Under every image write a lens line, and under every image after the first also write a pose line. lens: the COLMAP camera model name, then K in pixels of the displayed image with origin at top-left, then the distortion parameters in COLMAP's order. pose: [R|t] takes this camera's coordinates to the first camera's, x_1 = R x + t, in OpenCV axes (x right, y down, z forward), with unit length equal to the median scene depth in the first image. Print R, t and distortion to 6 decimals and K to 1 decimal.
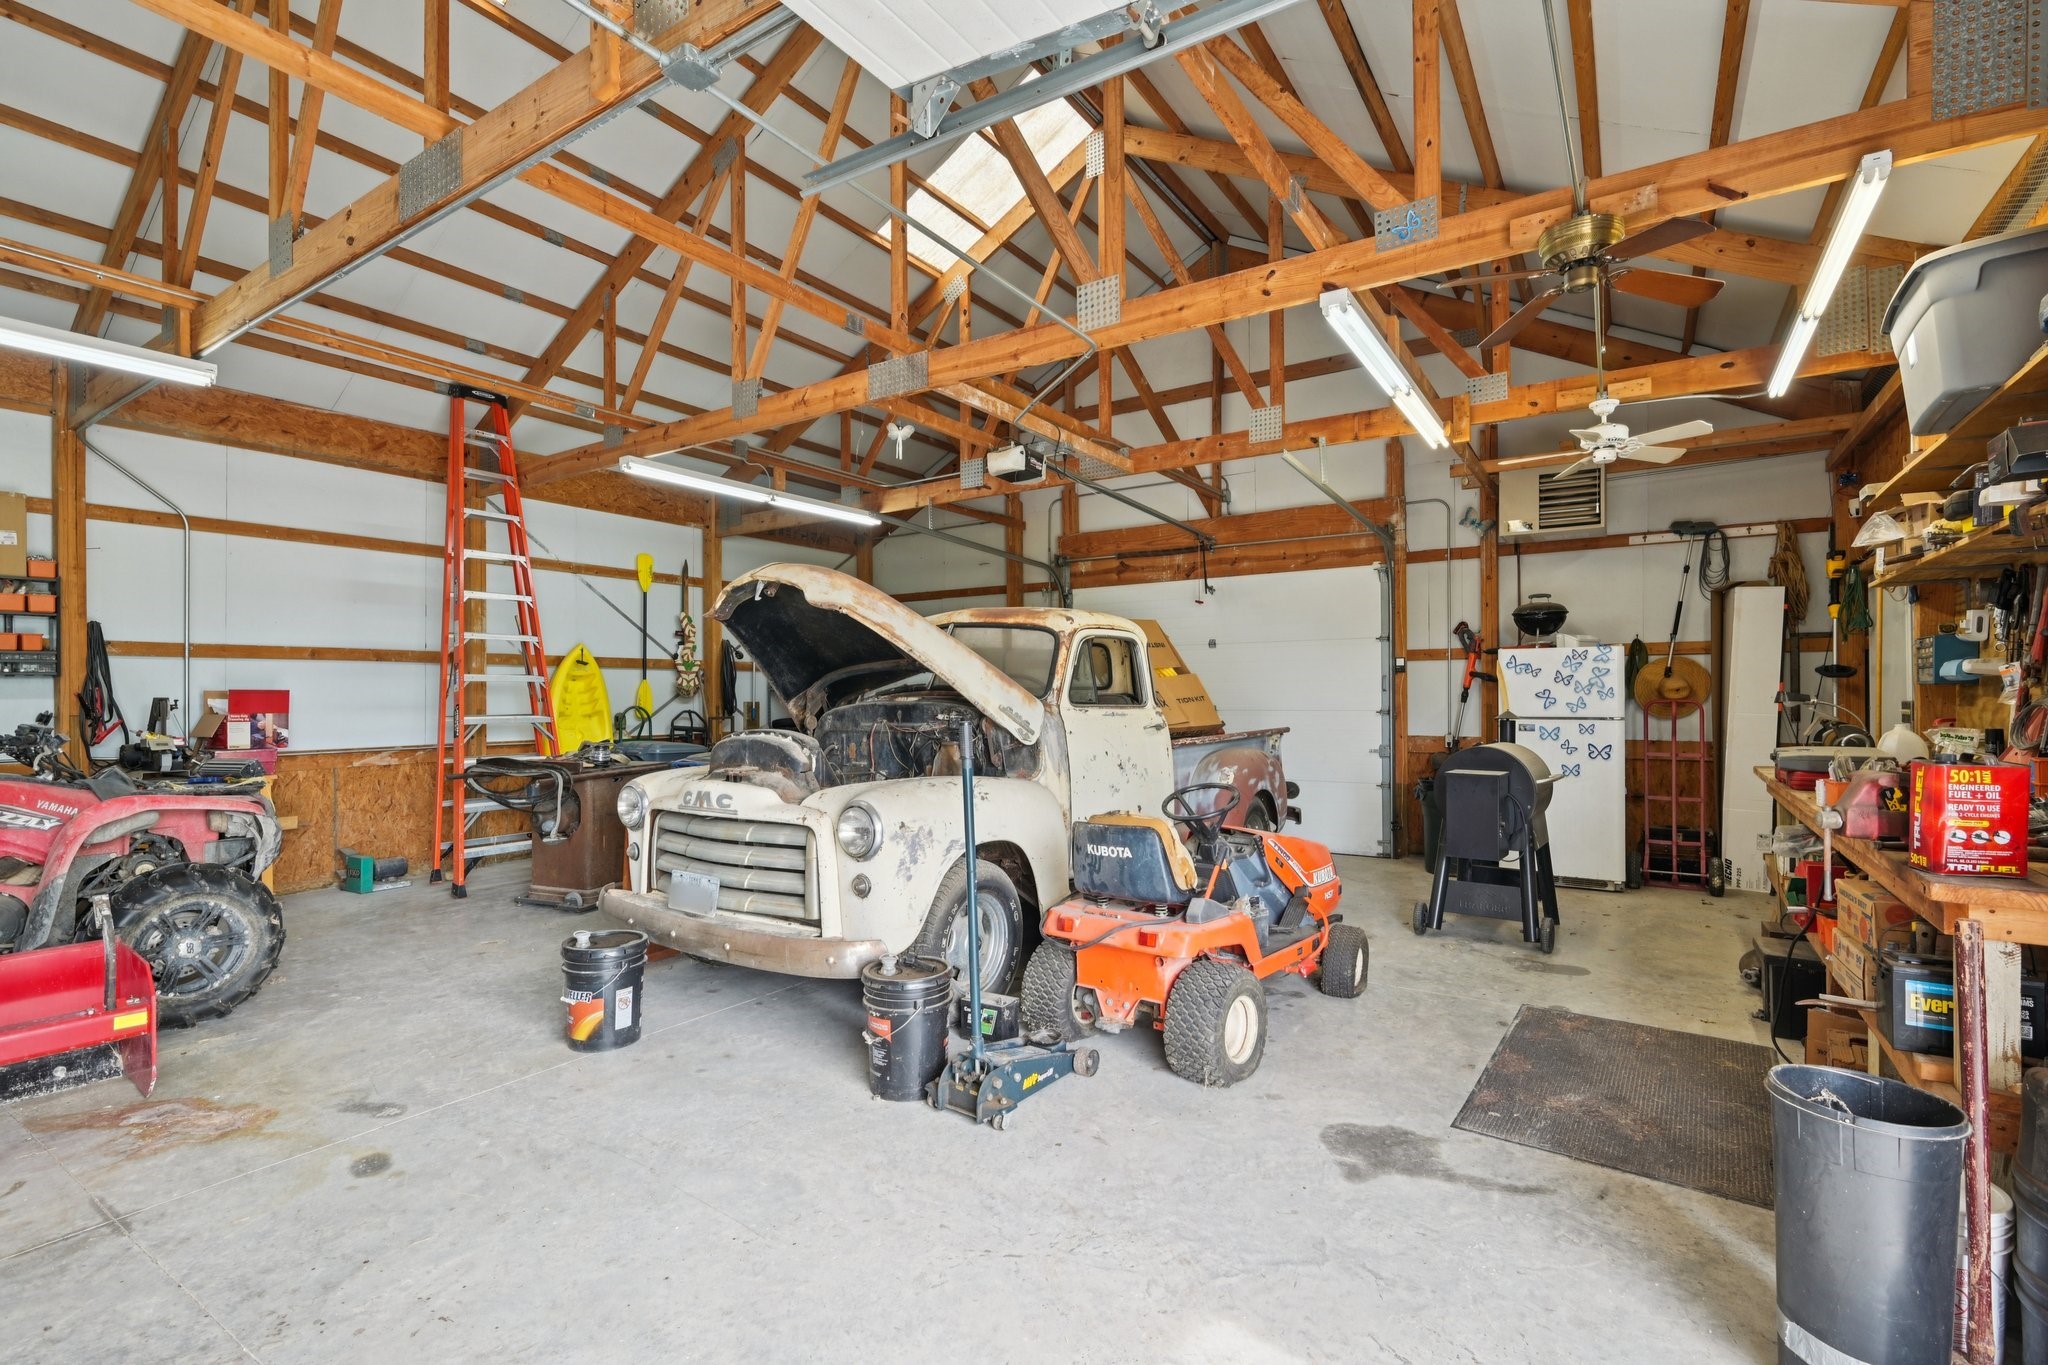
lens RADIAL K [[933.1, 0, 1024.0], [0, 933.1, 682.5], [0, 0, 1]] dist [0.000448, -0.000017]
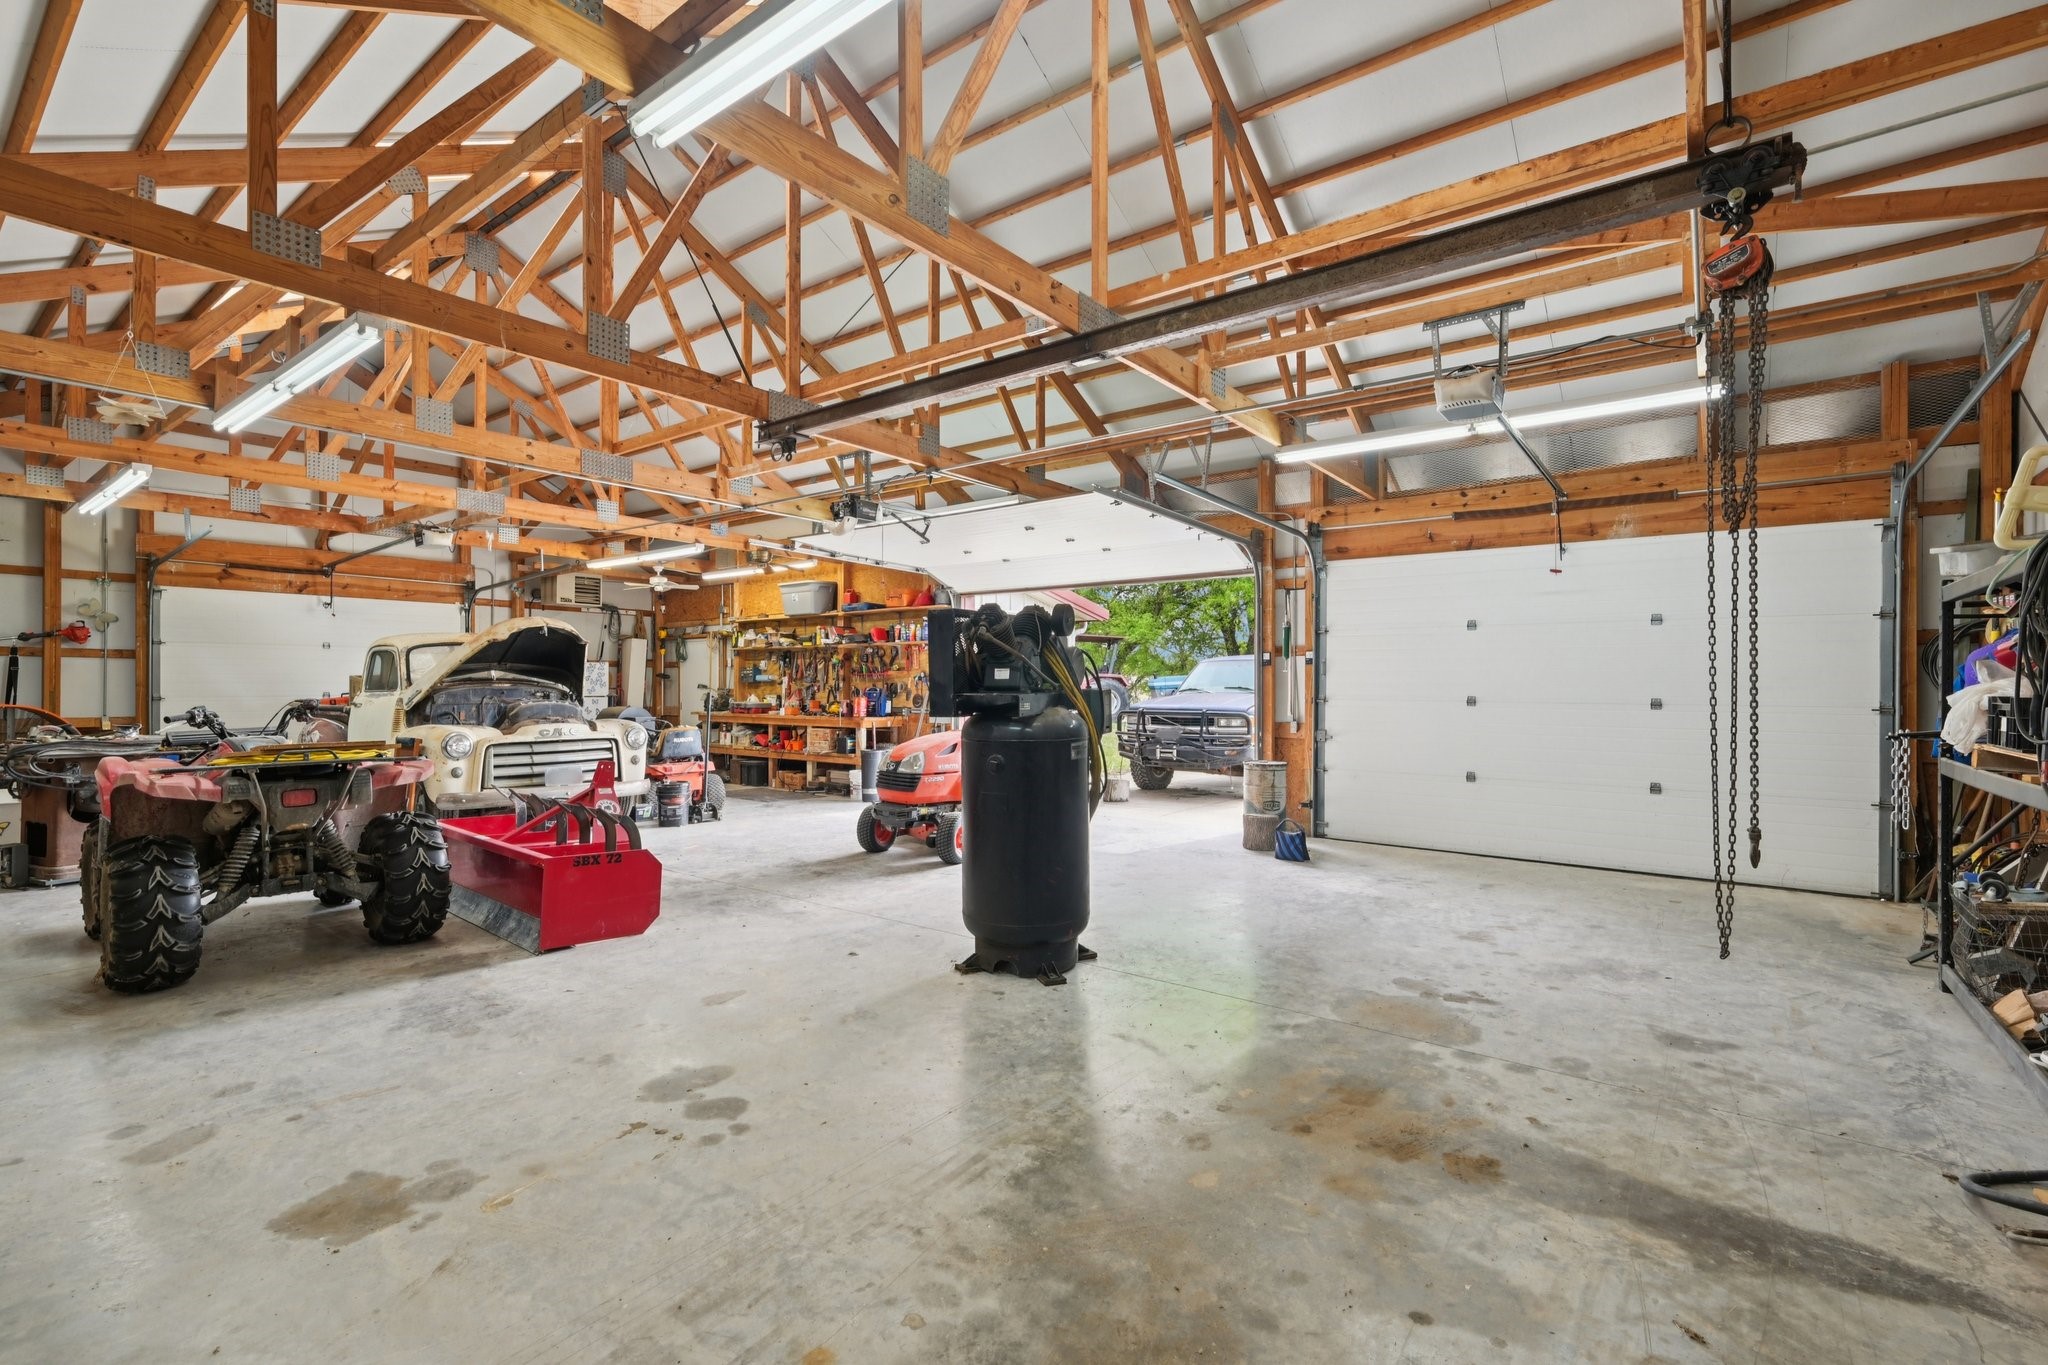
lens RADIAL K [[907.7, 0, 1024.0], [0, 907.7, 682.5], [0, 0, 1]] dist [0.000260, 0.000017]
pose [[0.070410, 0.006992, 0.997494, -3.030223], [-0.015757, 0.999858, -0.005897, 0.008581], [-0.997394, -0.015303, 0.070511, -0.250973]]
